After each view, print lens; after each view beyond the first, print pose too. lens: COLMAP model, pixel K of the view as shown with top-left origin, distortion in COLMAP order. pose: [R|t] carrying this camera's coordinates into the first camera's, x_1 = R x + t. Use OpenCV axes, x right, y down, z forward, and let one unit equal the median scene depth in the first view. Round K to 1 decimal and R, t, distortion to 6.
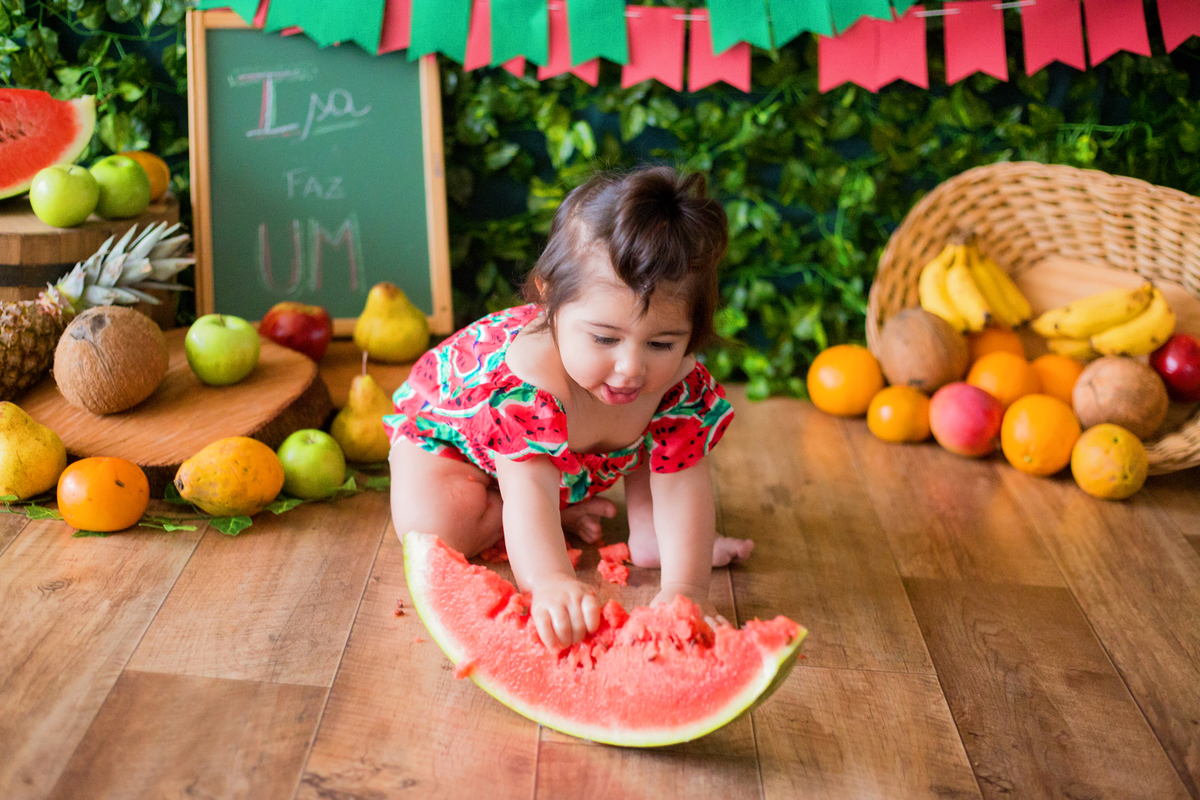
lens RADIAL K [[1803.6, 0, 595.5], [0, 1803.6, 399.8], [0, 0, 1]] dist [-0.086132, -0.171835]
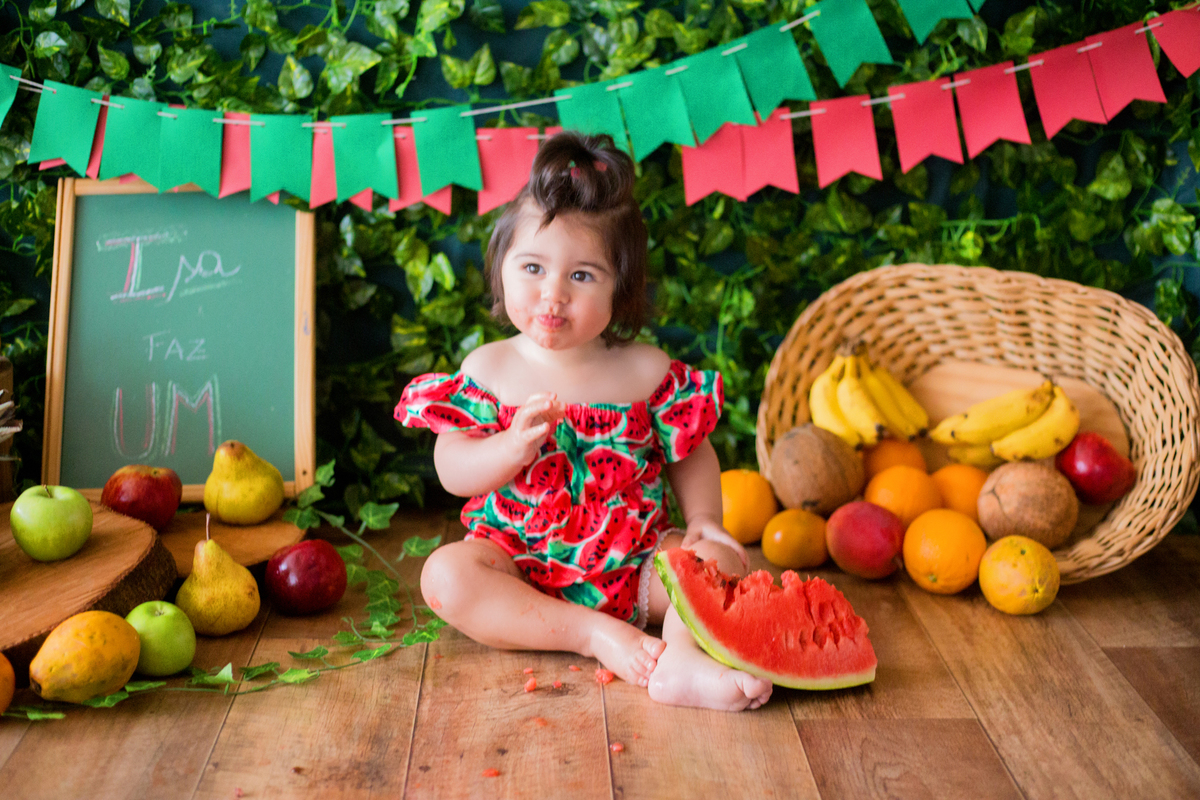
lens RADIAL K [[1797.1, 0, 596.0], [0, 1797.1, 400.3], [0, 0, 1]] dist [-0.090859, -0.140937]
pose [[0.997251, -0.068092, 0.029218, 0.042643], [0.070017, 0.995024, -0.070890, -0.005108], [-0.024246, 0.072741, 0.997056, 0.063818]]
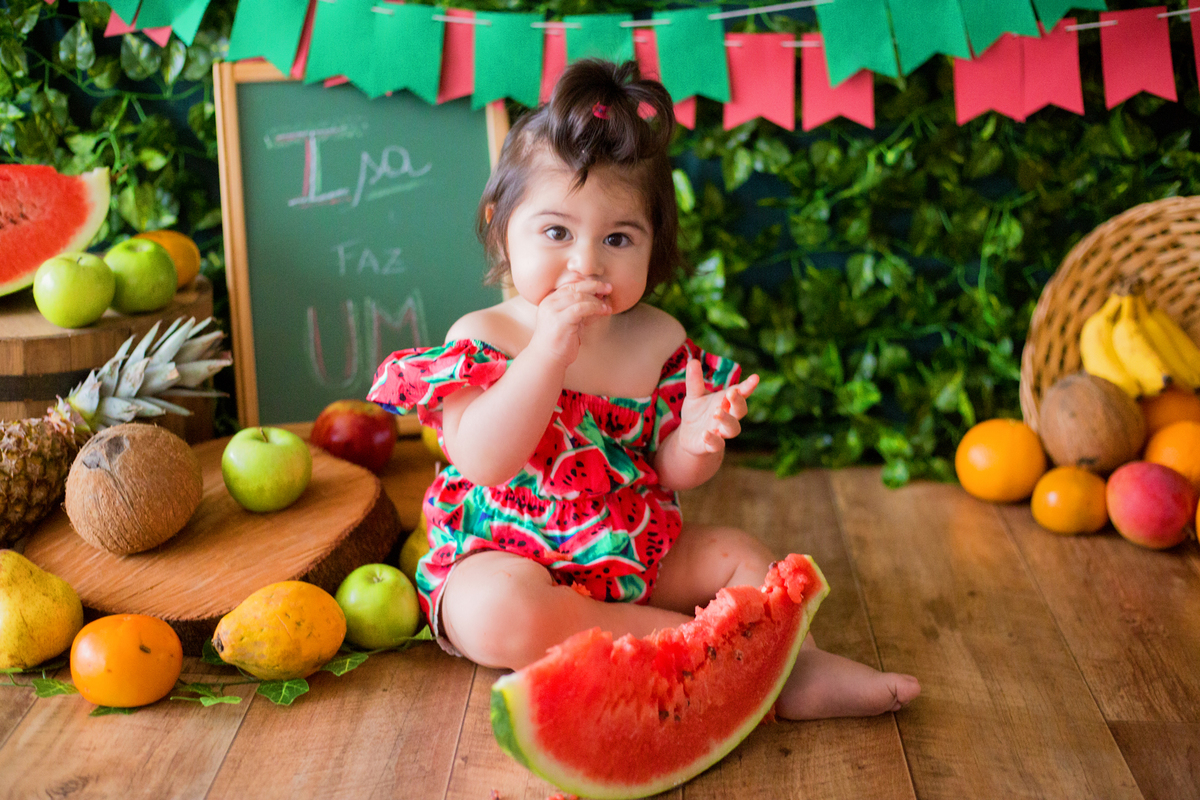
lens RADIAL K [[1803.6, 0, 595.5], [0, 1803.6, 399.8], [0, 0, 1]] dist [-0.086132, -0.171835]
pose [[0.998441, -0.041567, -0.037258, -0.019751], [0.041042, 0.999049, -0.014751, -0.035513], [0.037836, 0.013199, 0.999197, 0.147688]]
